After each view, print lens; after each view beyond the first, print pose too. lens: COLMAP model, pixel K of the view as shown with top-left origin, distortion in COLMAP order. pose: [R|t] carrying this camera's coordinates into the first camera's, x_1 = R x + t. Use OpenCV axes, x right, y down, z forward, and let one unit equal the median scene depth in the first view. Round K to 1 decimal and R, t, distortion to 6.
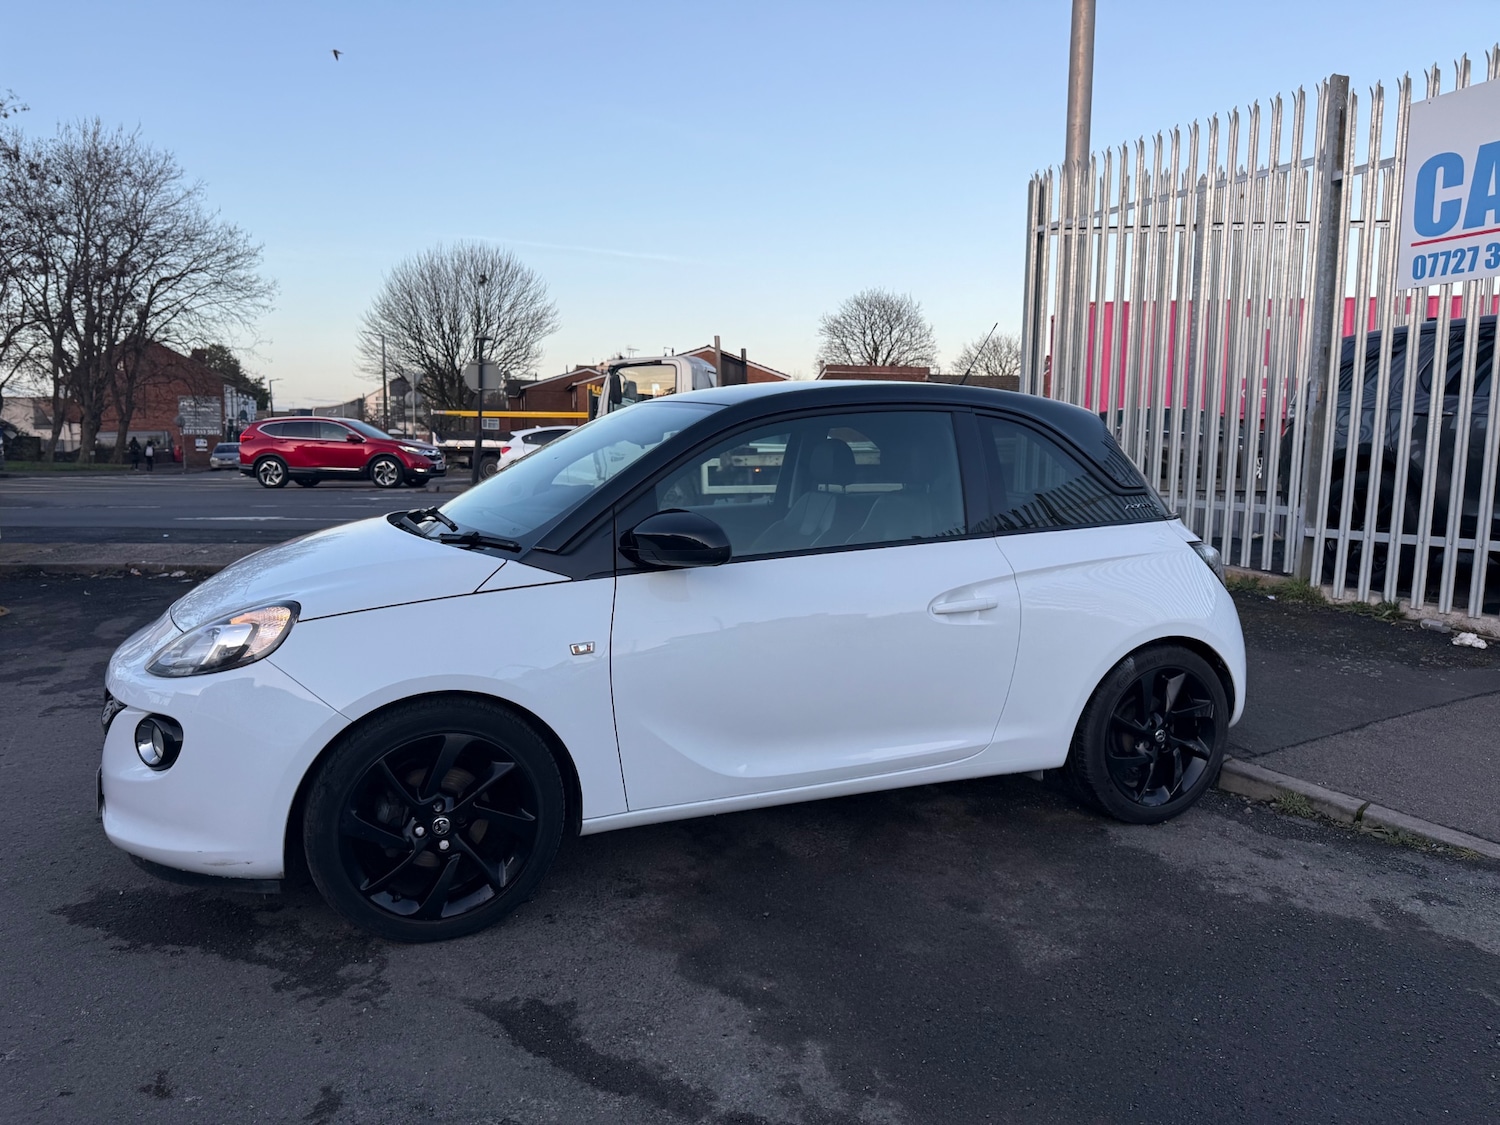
lens RADIAL K [[1048.8, 0, 757.9], [0, 1048.8, 582.8], [0, 0, 1]] dist [0.037609, -0.043327]
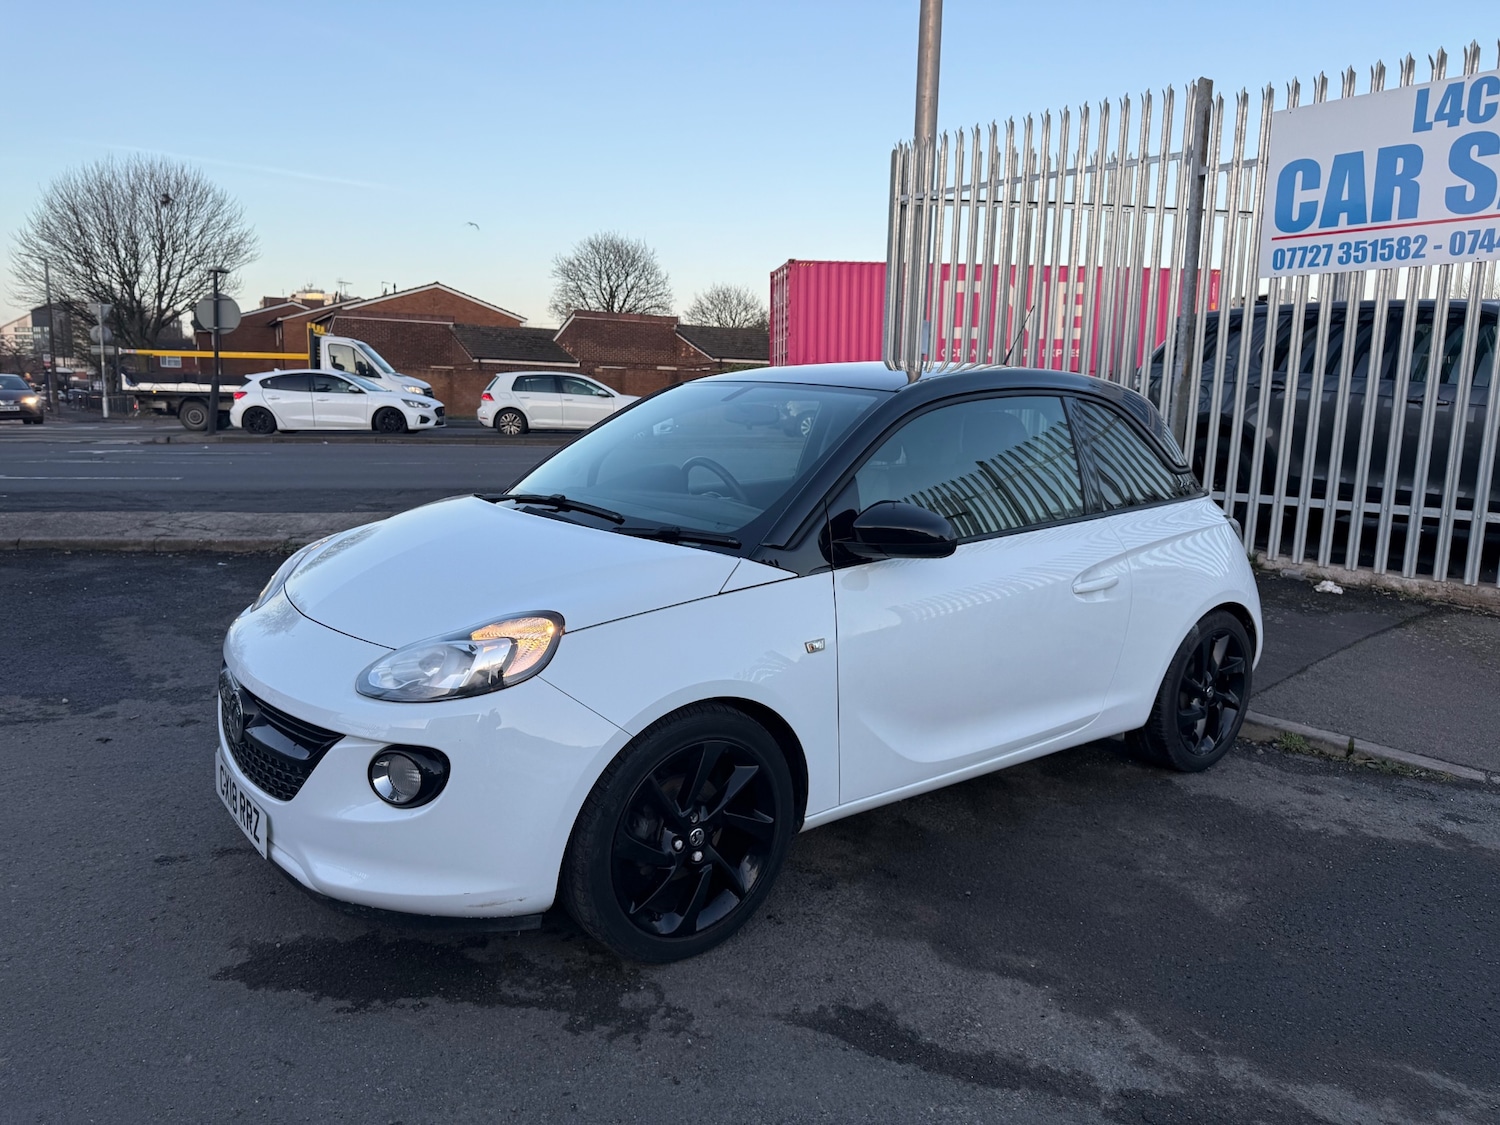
lens RADIAL K [[1049.1, 0, 754.7], [0, 1049.1, 576.4], [0, 0, 1]] dist [0.036635, -0.047829]
pose [[0.967162, -0.031005, 0.252261, -0.333697], [0.019959, 0.998731, 0.046230, -0.034547], [-0.253375, -0.039677, 0.966554, 0.051381]]
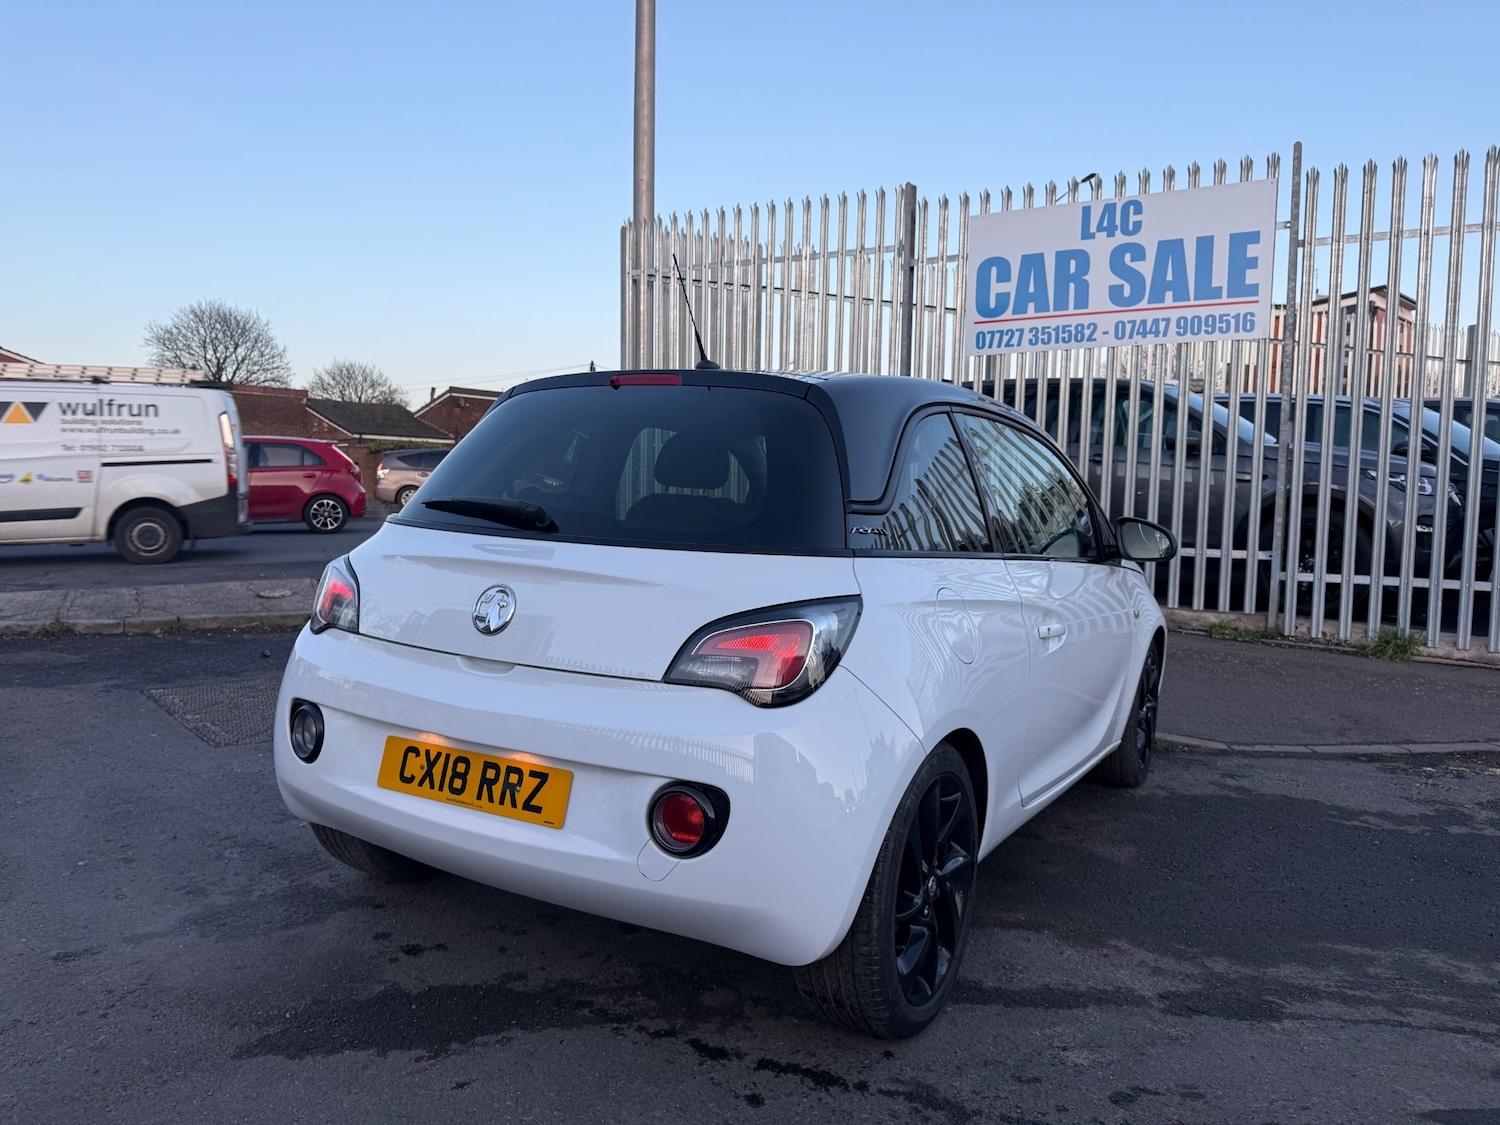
lens RADIAL K [[1049.1, 0, 754.7], [0, 1049.1, 576.4], [0, 0, 1]] dist [0.036635, -0.047829]
pose [[0.824909, -0.041121, 0.563767, -0.573976], [0.061500, 0.997959, -0.017196, 0.006944], [-0.561910, 0.048857, 0.825755, 0.123878]]
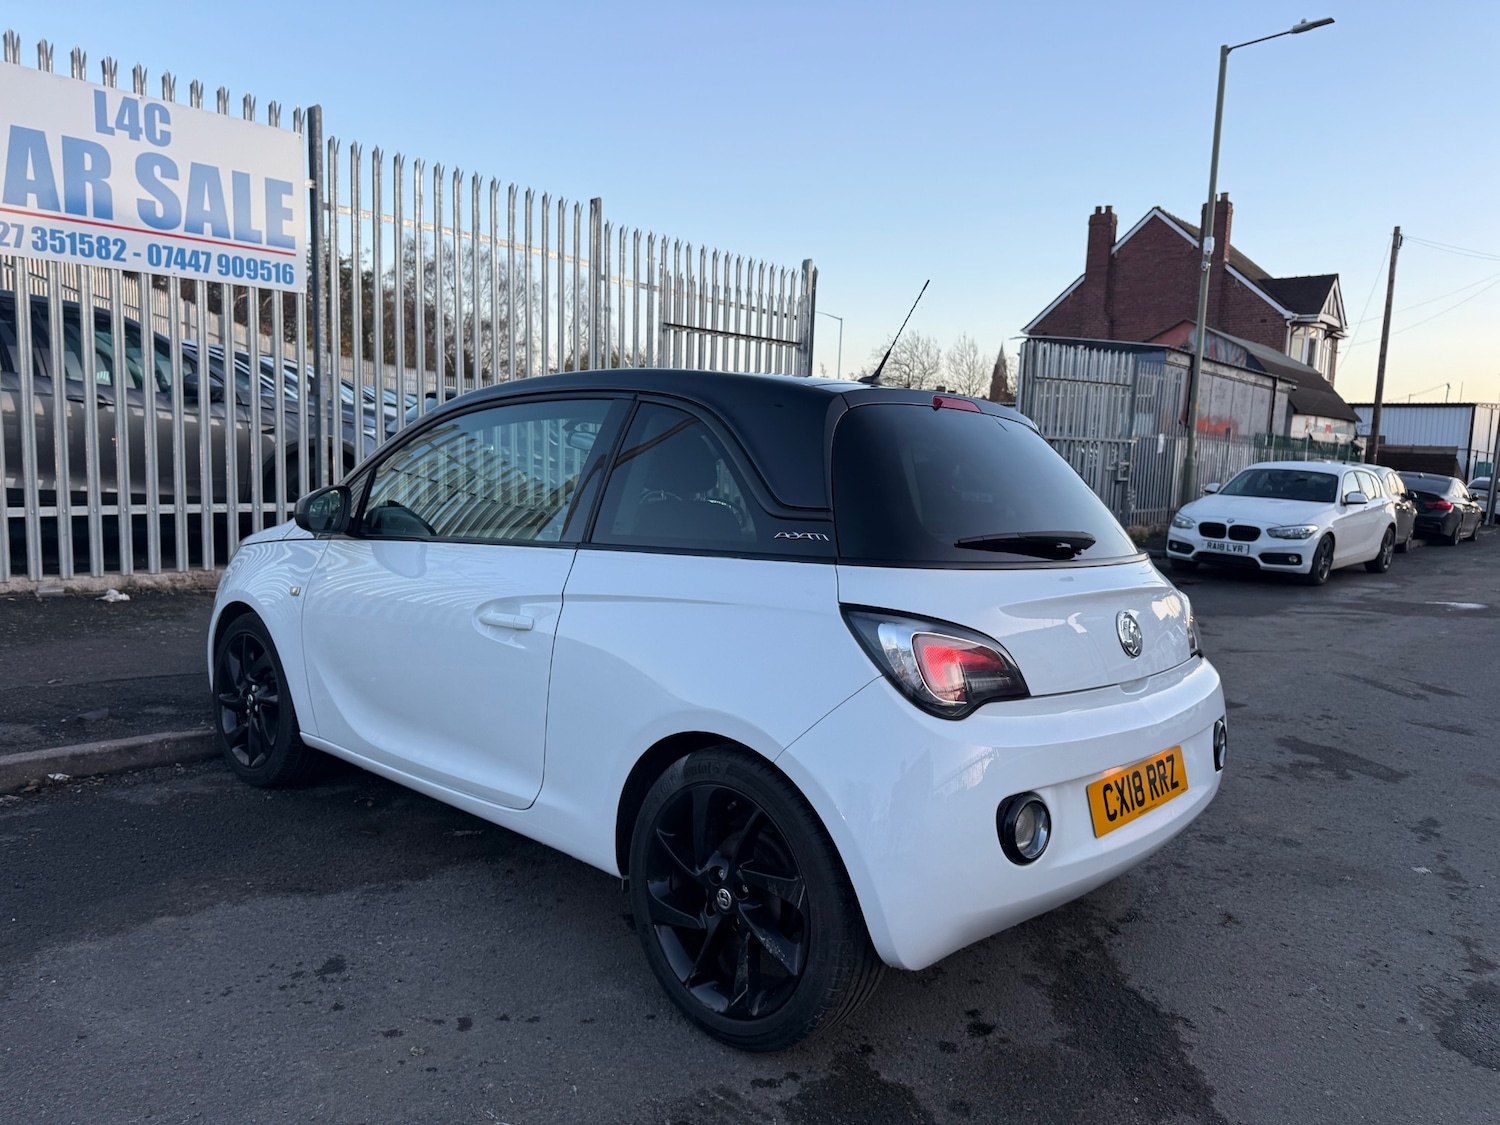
lens RADIAL K [[1058.3, 0, 750.0], [0, 1058.3, 562.5], [0, 0, 1]] dist [0.041687, -0.037051]
pose [[-0.377316, -0.124478, 0.917681, -0.874897], [0.077538, 0.983200, 0.165246, -0.164511], [-0.922833, 0.133505, -0.361325, 1.129106]]
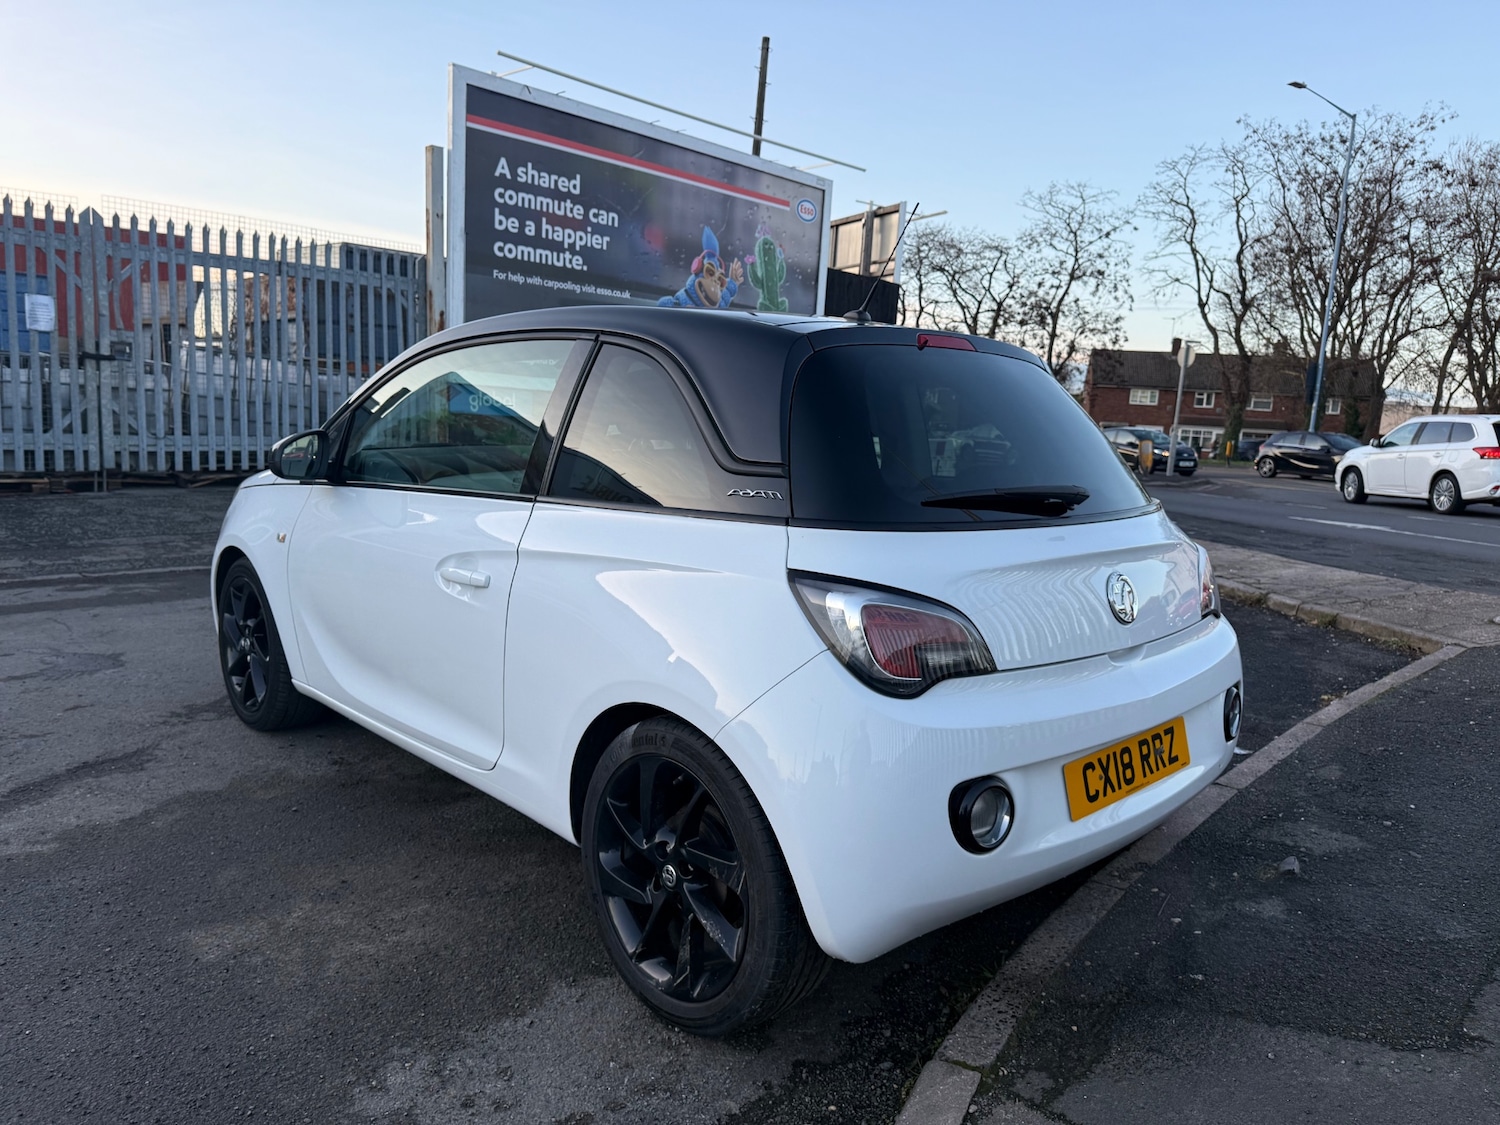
lens RADIAL K [[1058.3, 0, 750.0], [0, 1058.3, 562.5], [0, 0, 1]] dist [0.041687, -0.037051]
pose [[0.349494, 0.142519, -0.926036, 0.866361], [-0.171263, 0.981429, 0.086408, -0.081913], [0.921153, 0.128397, 0.367412, 0.746819]]
